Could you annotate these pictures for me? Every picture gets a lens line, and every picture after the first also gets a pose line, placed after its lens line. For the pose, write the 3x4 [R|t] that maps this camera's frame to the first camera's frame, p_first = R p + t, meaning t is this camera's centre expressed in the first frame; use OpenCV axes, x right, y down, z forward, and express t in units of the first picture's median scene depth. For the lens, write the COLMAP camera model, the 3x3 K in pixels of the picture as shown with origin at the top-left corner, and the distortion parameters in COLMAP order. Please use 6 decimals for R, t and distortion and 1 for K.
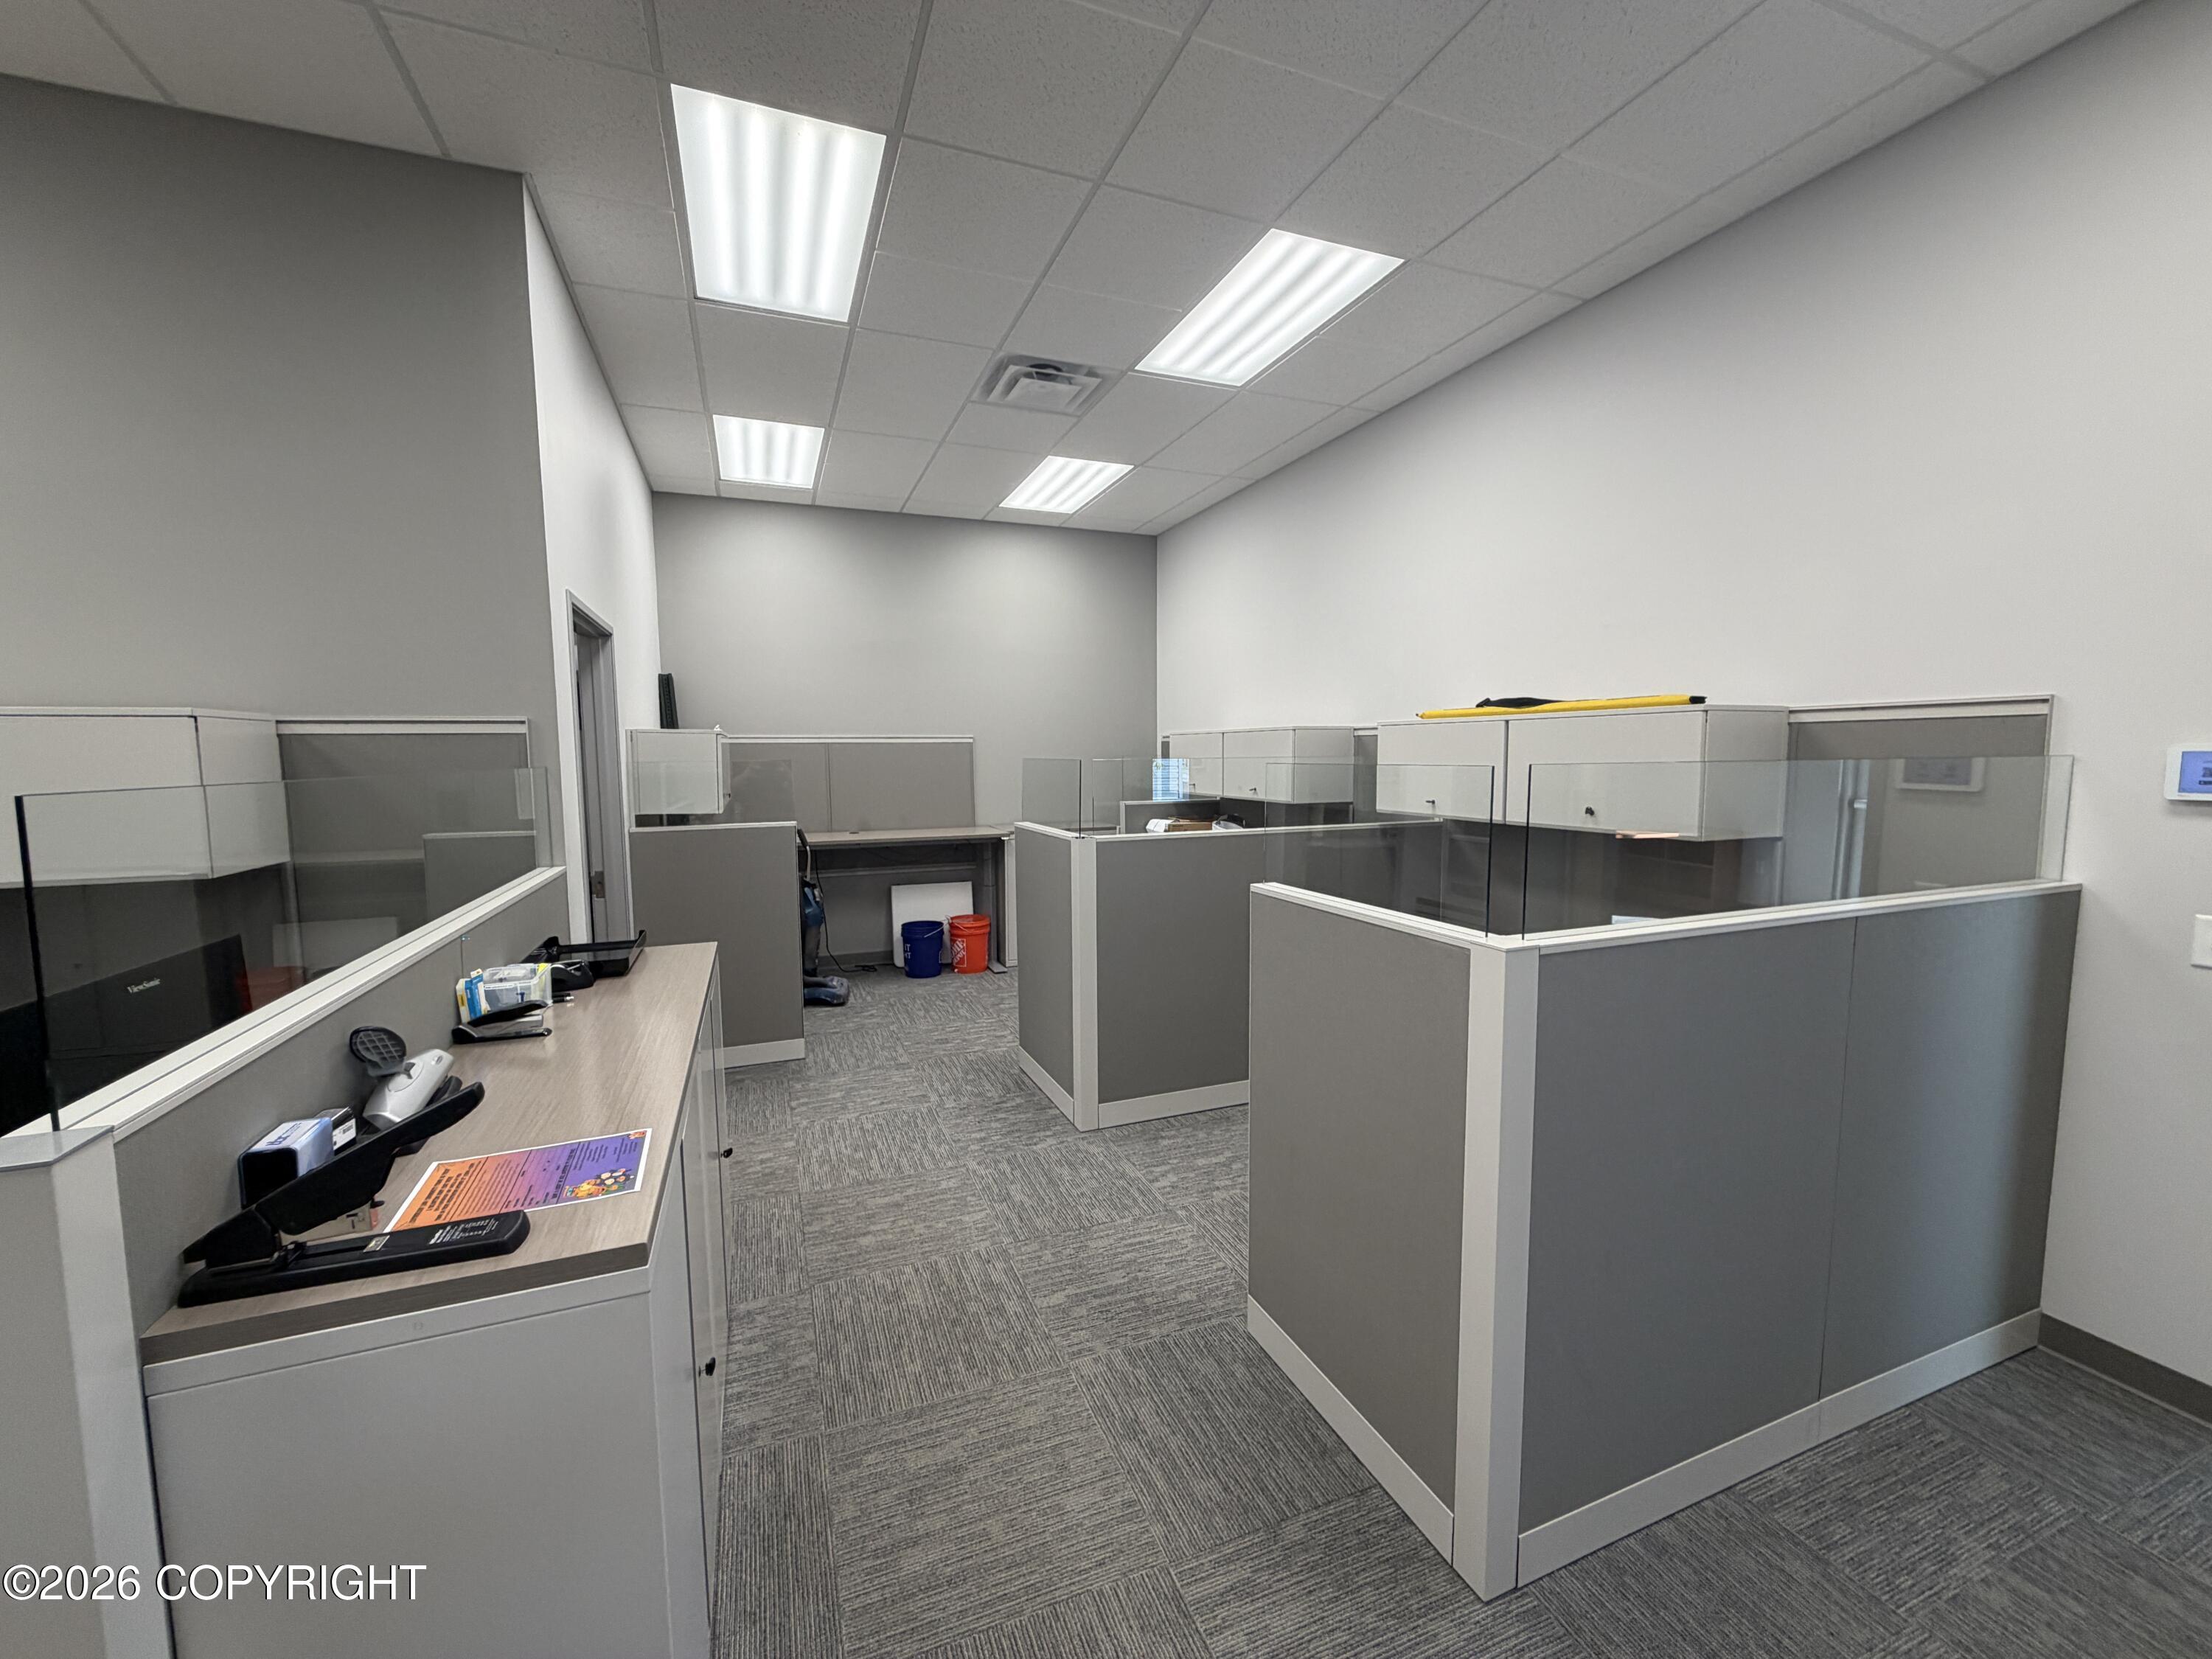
lens RADIAL K [[882.5, 0, 1106.1], [0, 882.5, 825.0], [0, 0, 1]] dist [0.002054, 0.000476]
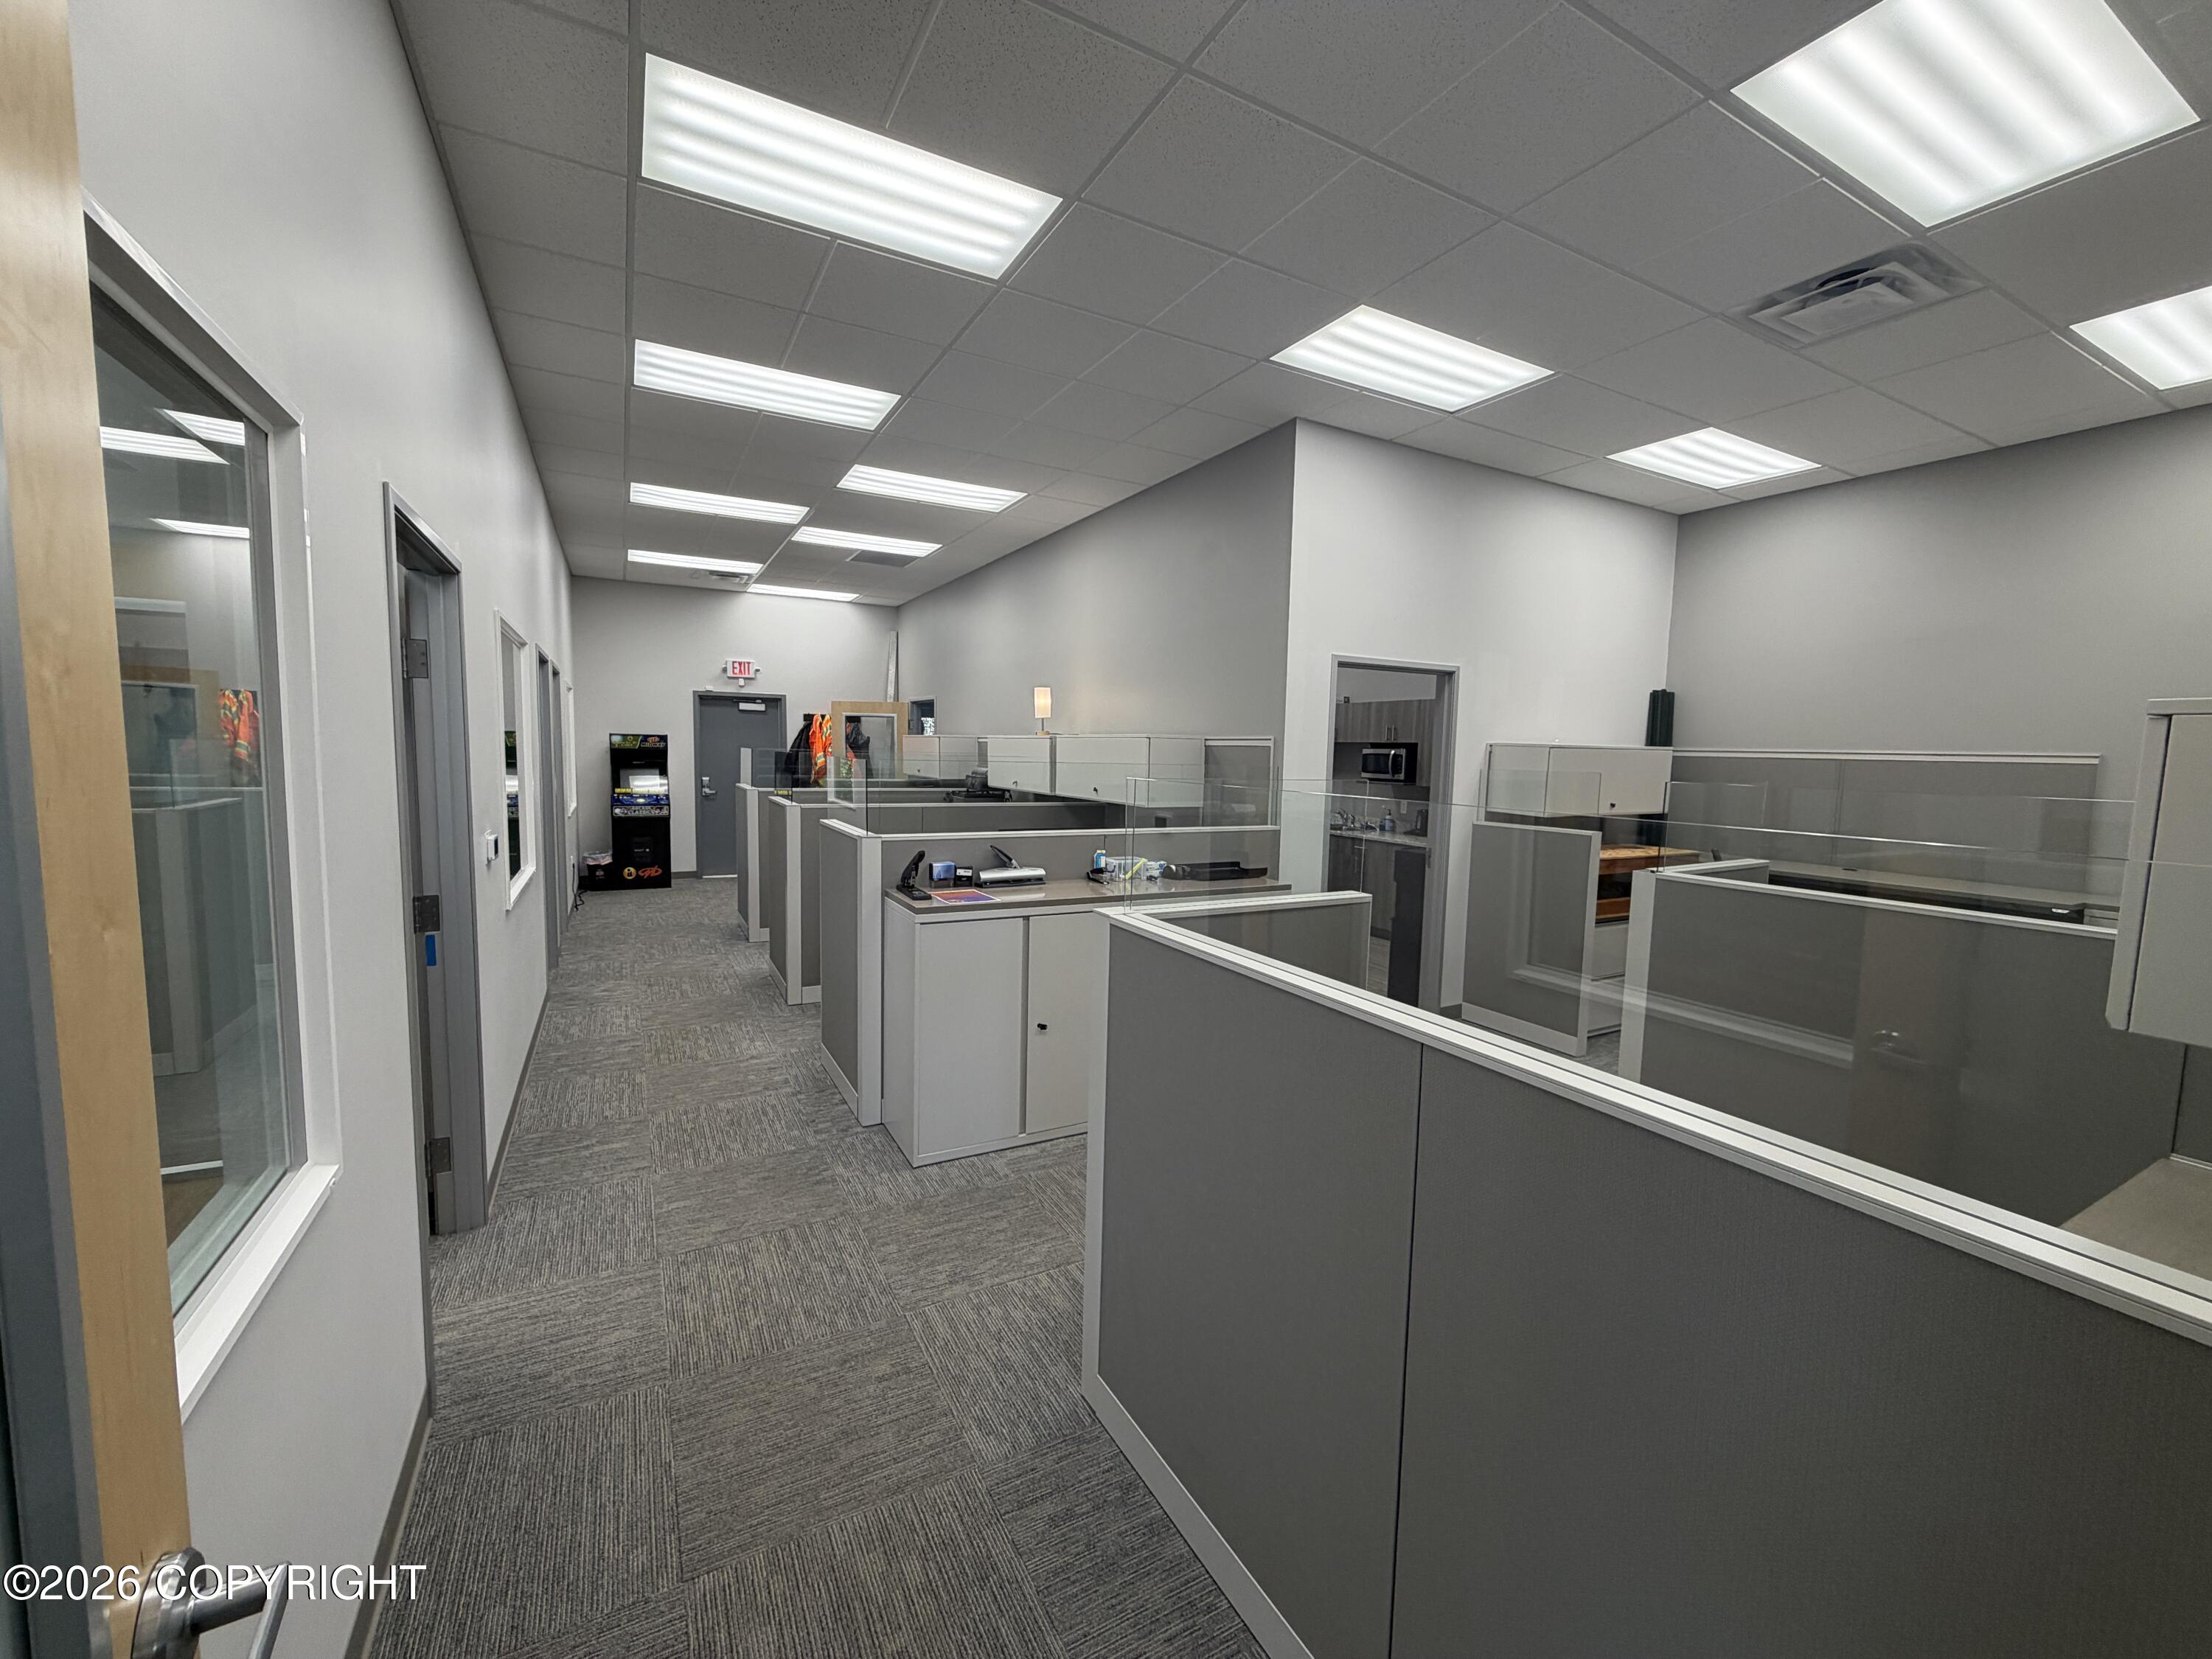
lens RADIAL K [[882.5, 0, 1103.0], [0, 882.5, 833.3], [0, 0, 1]] dist [0.002054, 0.000476]
pose [[0.119349, 0.109507, -0.986795, 1.097250], [-0.107216, 0.989508, 0.096841, -0.072294], [0.987046, 0.094243, 0.129838, 0.507027]]
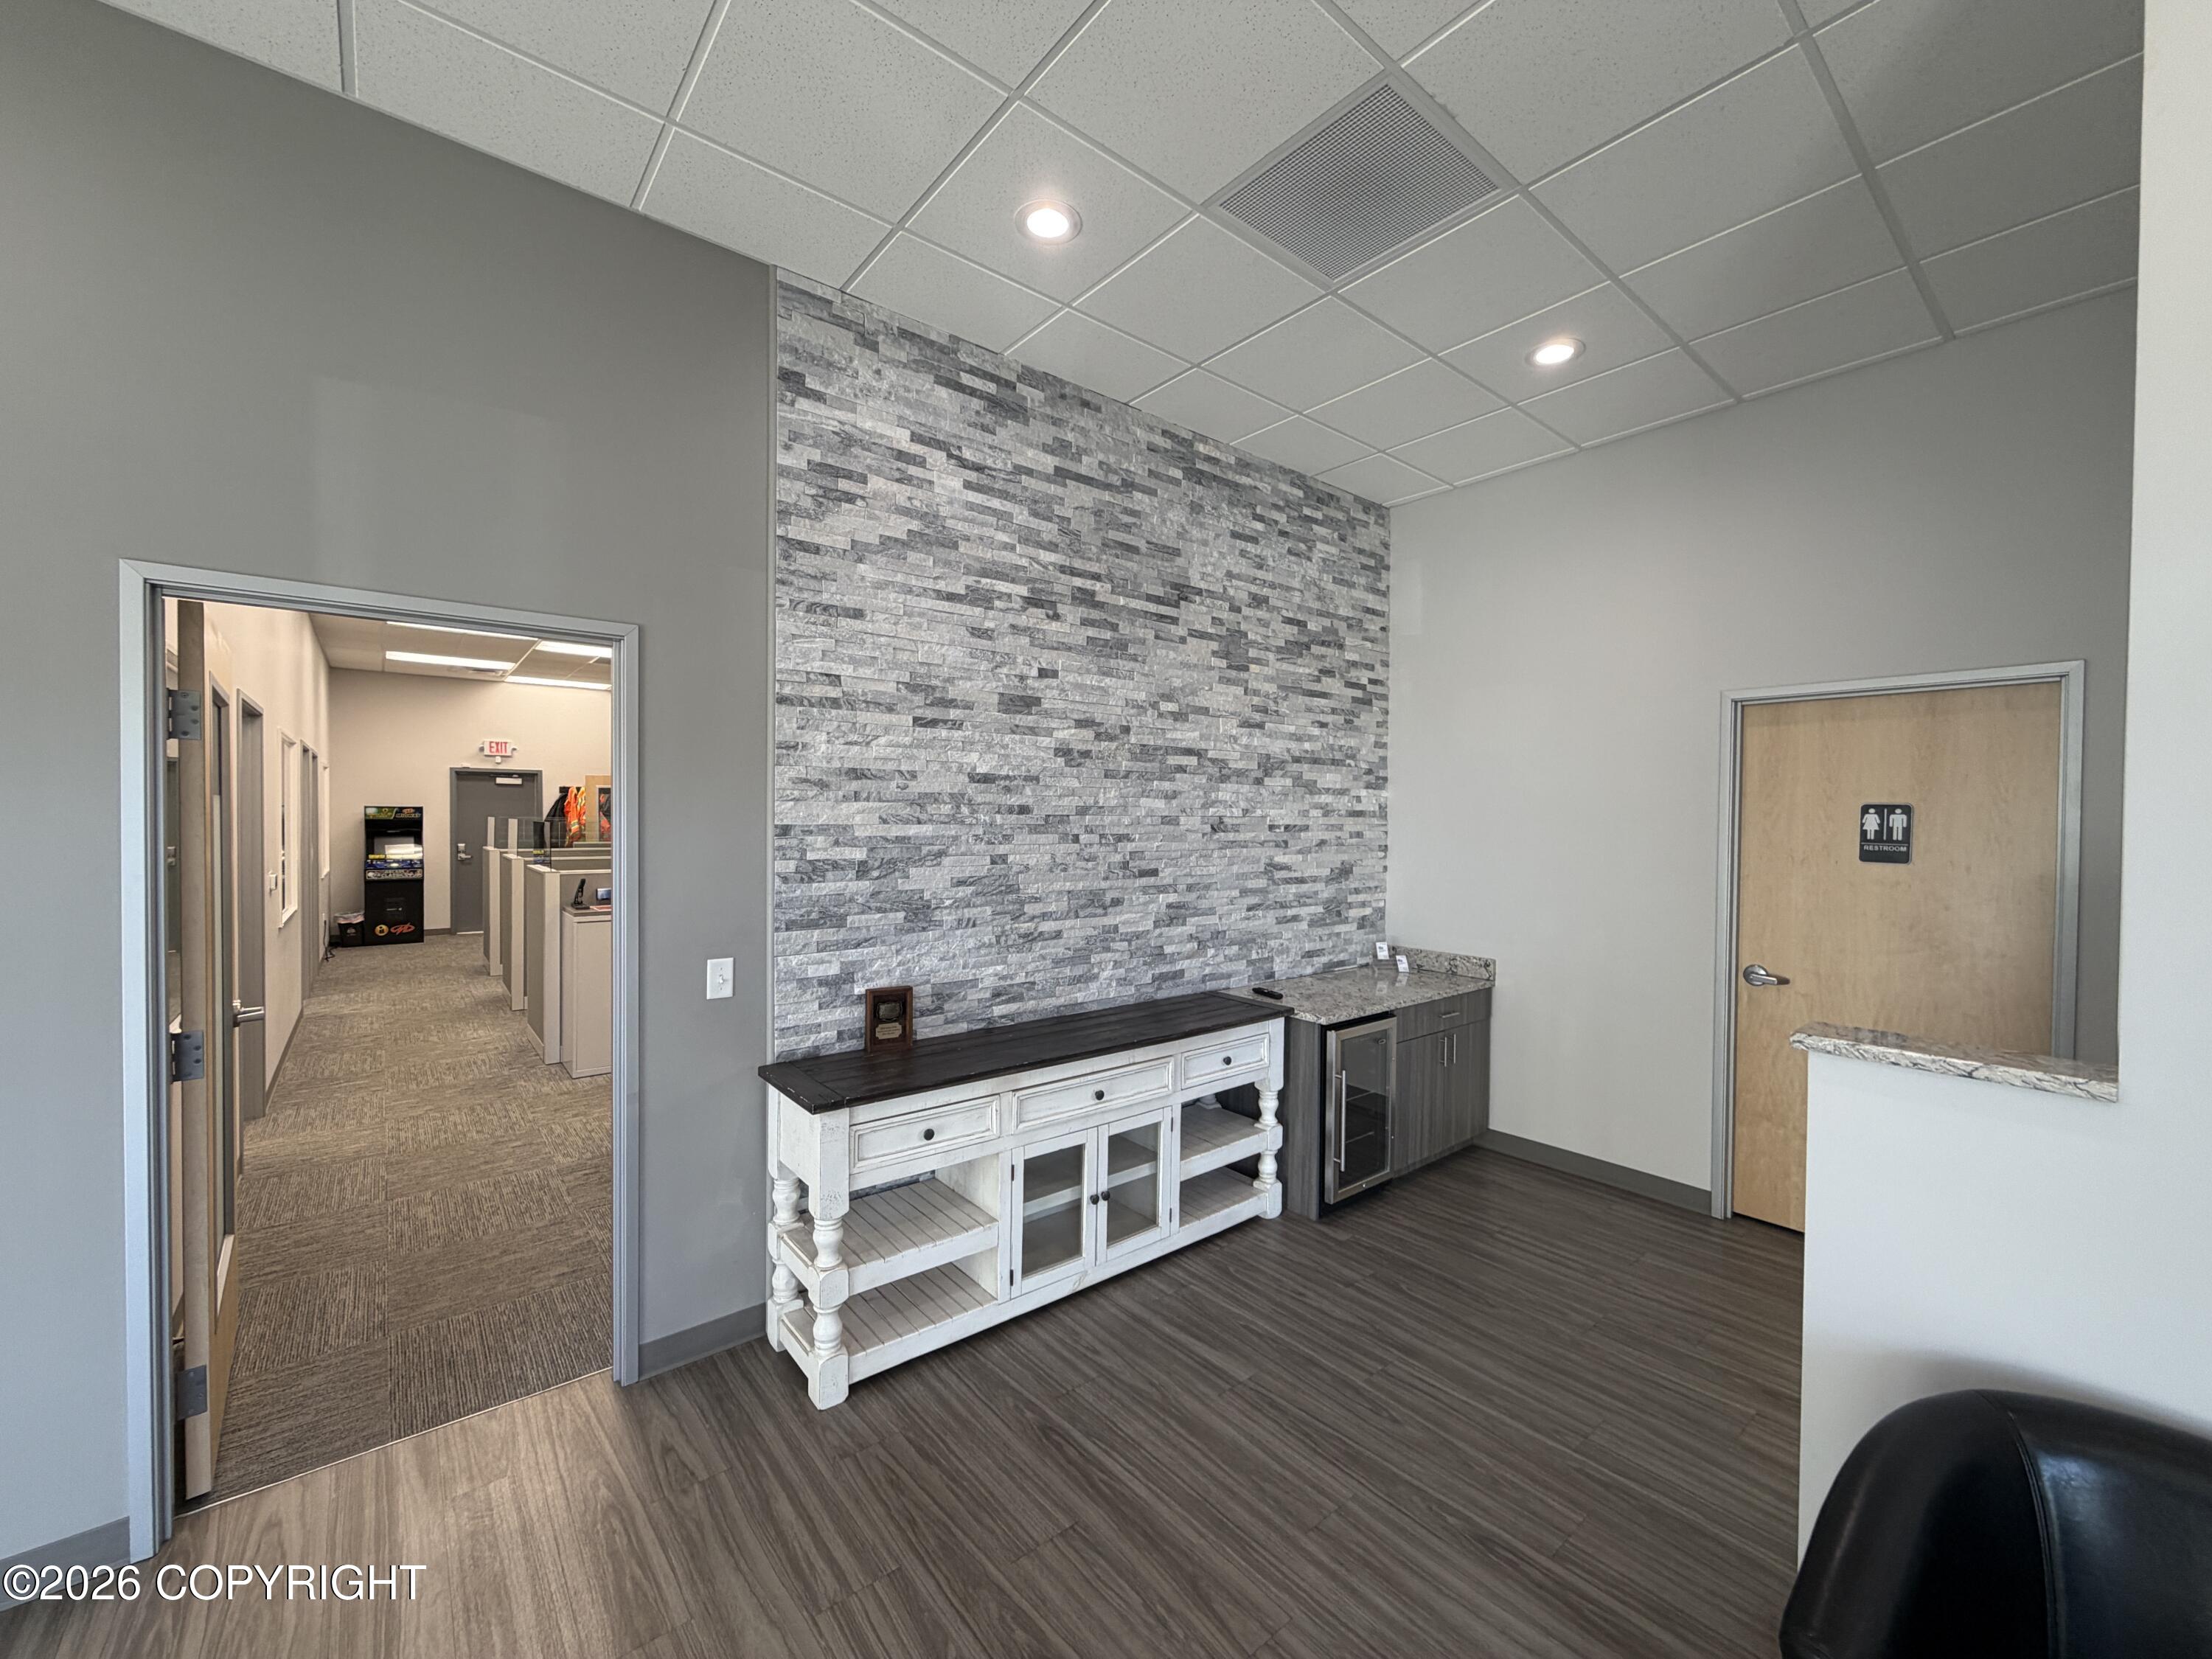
lens RADIAL K [[882.5, 0, 1099.8], [0, 882.5, 830.6], [0, 0, 1]] dist [0.002054, 0.000476]
pose [[0.299573, 0.031751, -0.953545, 2.173100], [-0.090918, 0.995848, 0.004596, -0.126431], [0.949732, 0.085317, 0.301216, 0.955240]]
